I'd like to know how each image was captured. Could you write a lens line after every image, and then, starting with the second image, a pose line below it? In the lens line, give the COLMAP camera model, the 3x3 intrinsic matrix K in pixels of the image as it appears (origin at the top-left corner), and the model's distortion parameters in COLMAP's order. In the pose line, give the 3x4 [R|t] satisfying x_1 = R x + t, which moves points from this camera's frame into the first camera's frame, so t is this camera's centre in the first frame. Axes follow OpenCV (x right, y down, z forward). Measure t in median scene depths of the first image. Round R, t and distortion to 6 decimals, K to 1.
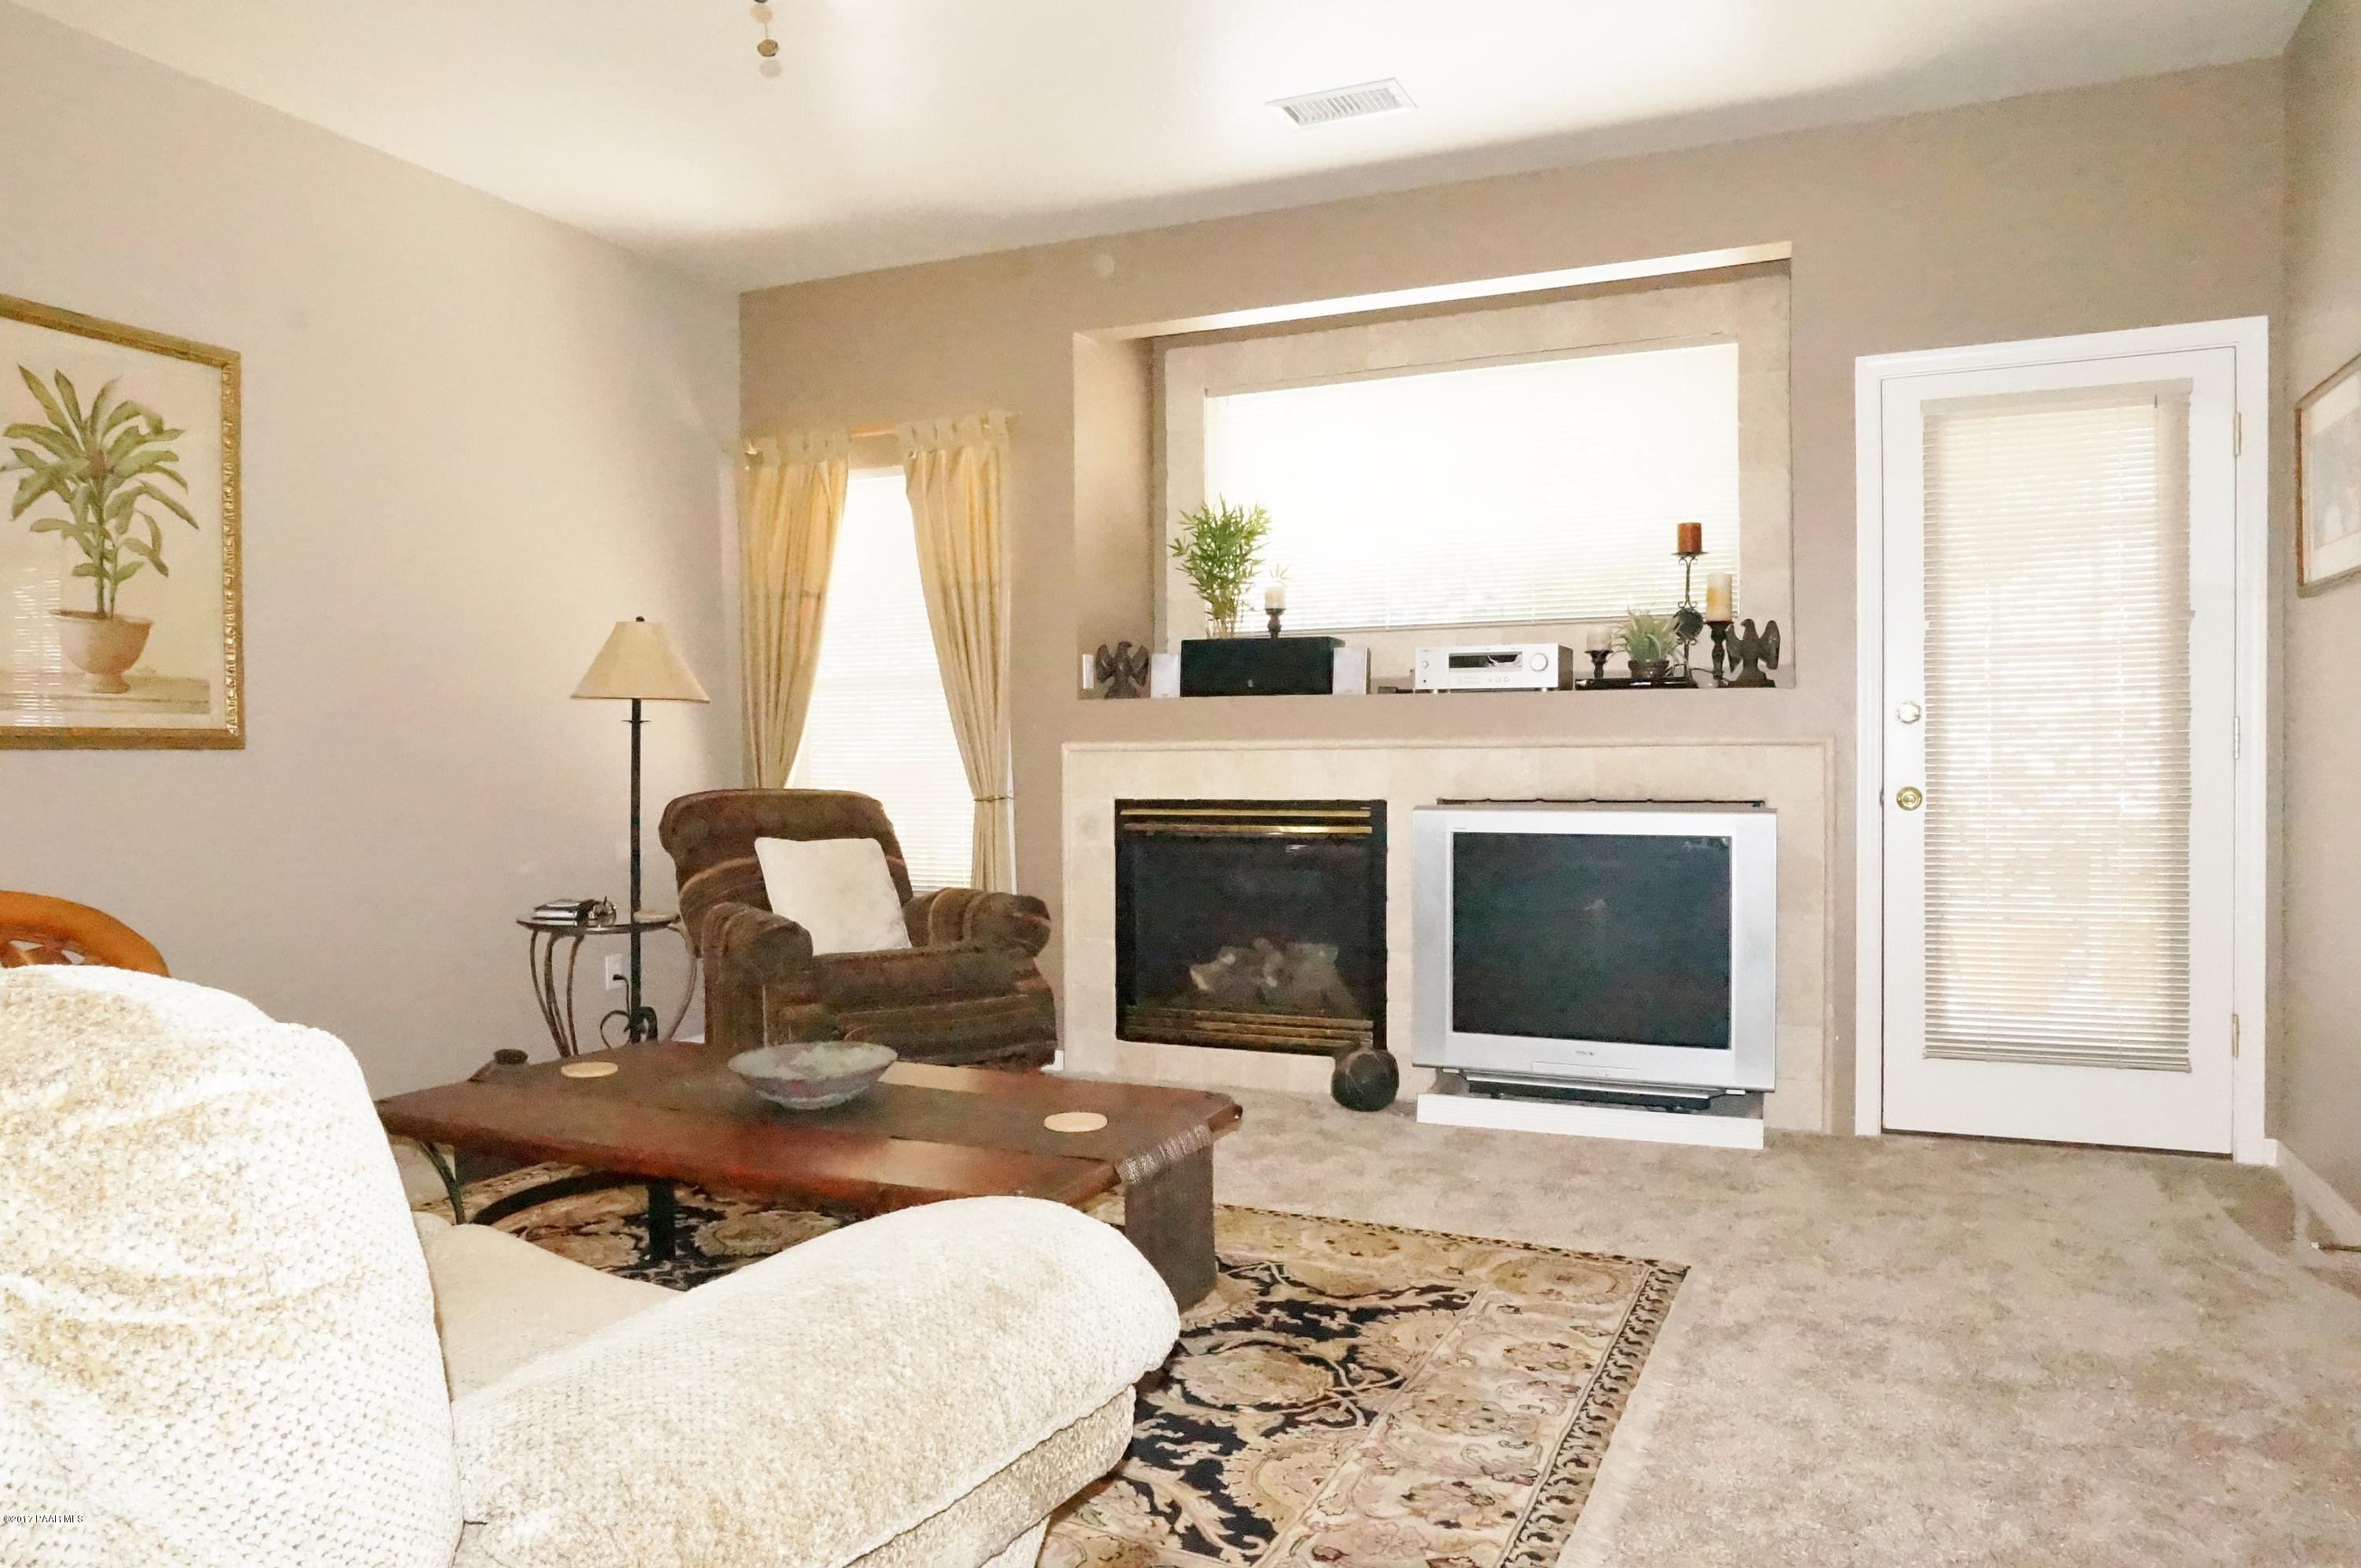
lens RADIAL K [[1571.2, 0, 1193.8], [0, 1571.2, 777.8], [0, 0, 1]] dist [-0.067251, 0.045366]
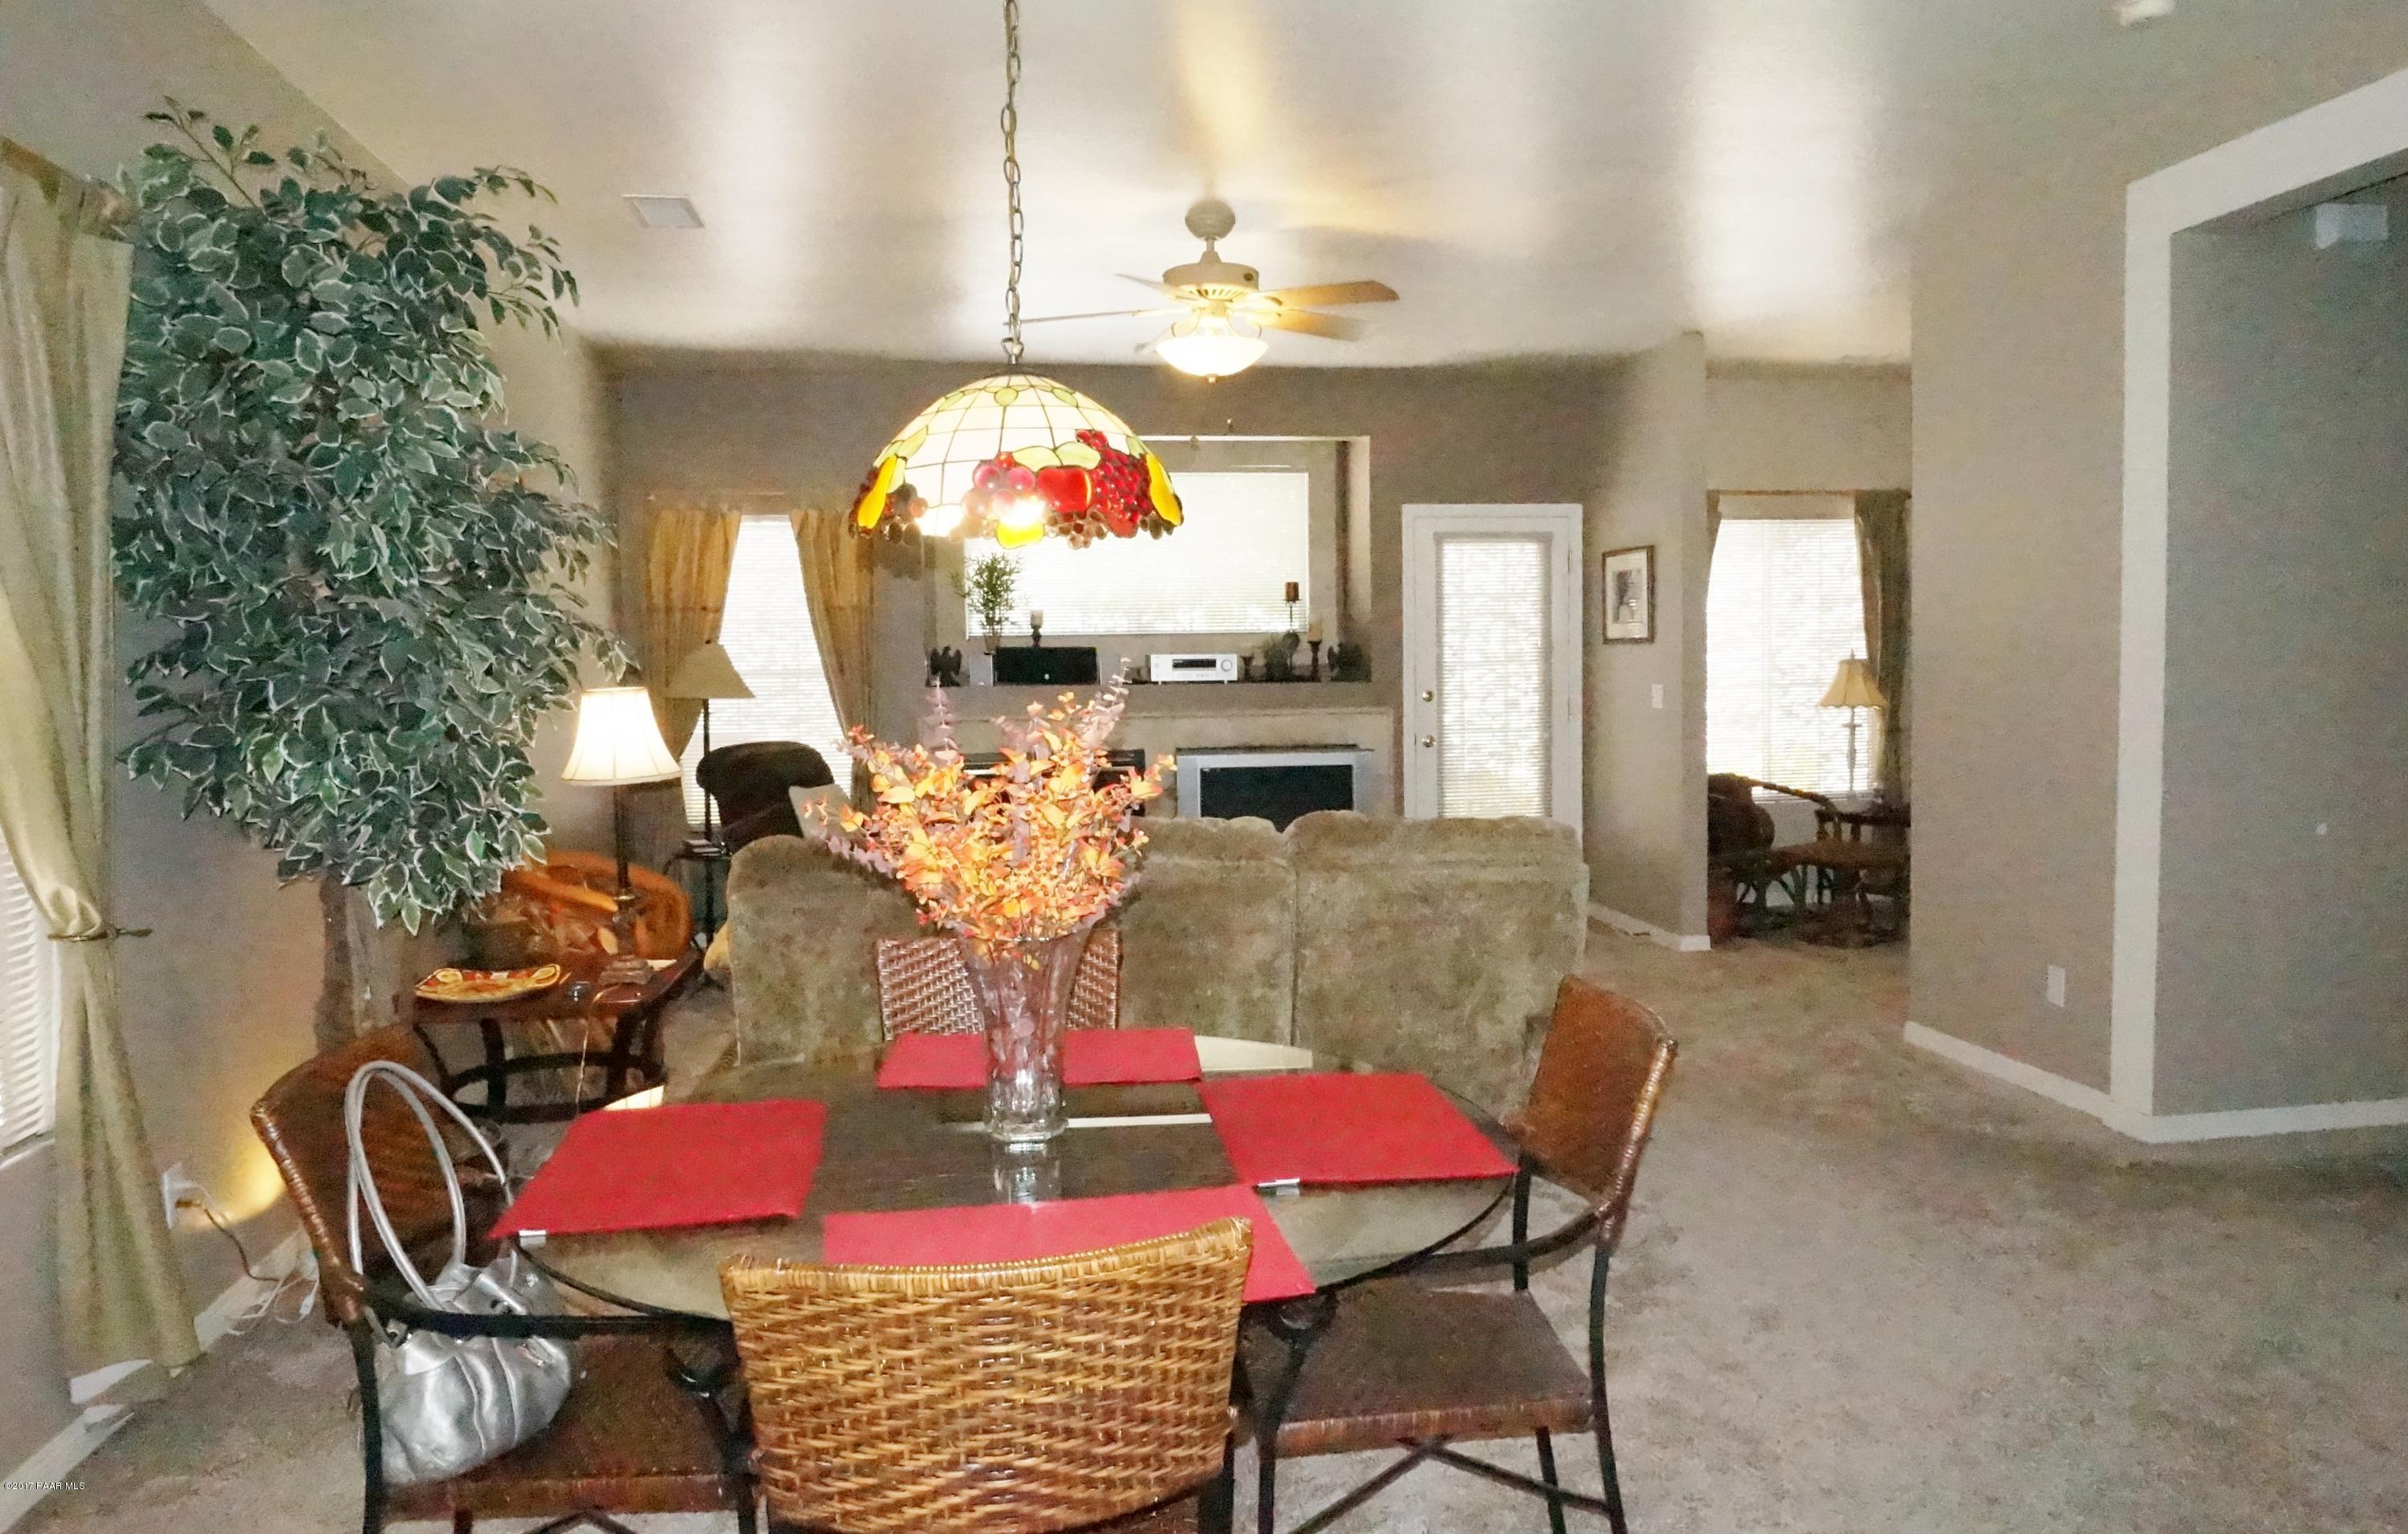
lens RADIAL K [[1671.5, 0, 1204.0], [0, 1671.5, 767.0], [0, 0, 1]] dist [-0.033860, 0.000971]
pose [[0.846716, -0.037796, 0.530701, -0.939392], [0.012579, 0.998617, 0.051052, -0.069596], [-0.531896, -0.036551, 0.846020, -0.642331]]
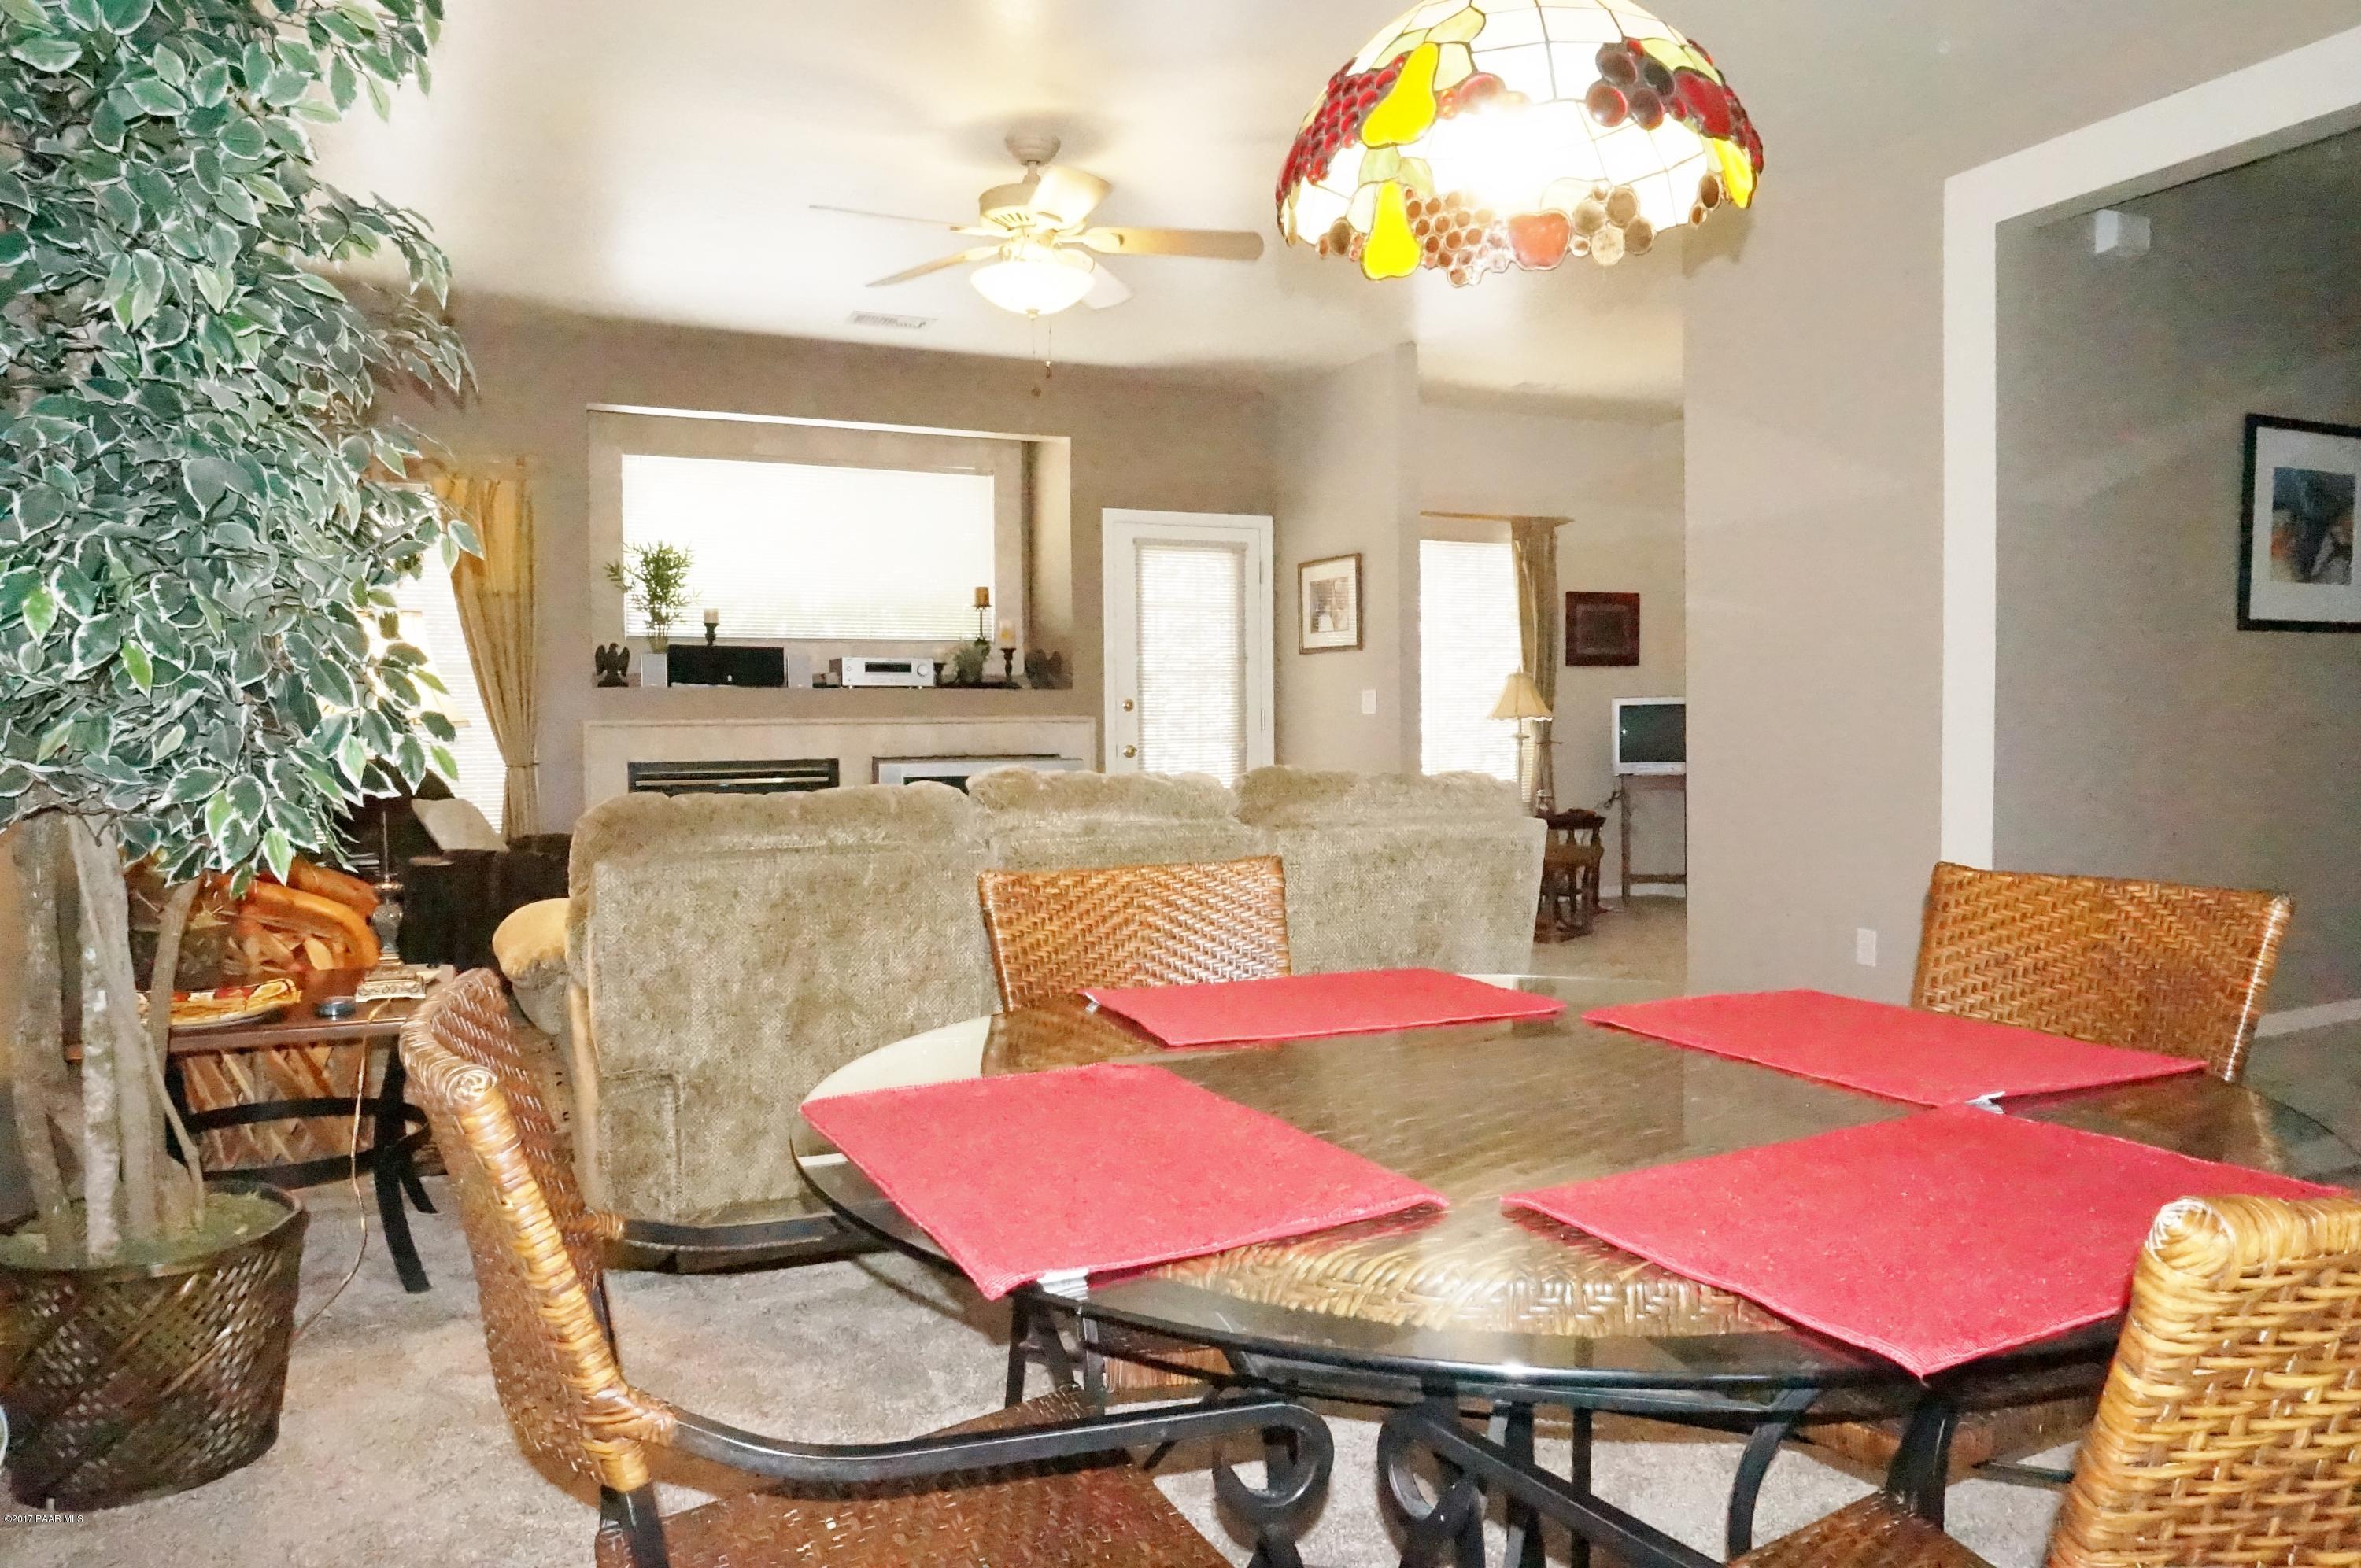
lens RADIAL K [[1589.4, 0, 1183.8], [0, 1589.4, 793.9], [0, 0, 1]] dist [-0.032401, 0.028397]
pose [[0.650777, -0.031257, 0.758626, -1.030281], [0.010744, 0.999431, 0.031963, 0.003909], [-0.759193, -0.012650, 0.650742, -0.316728]]
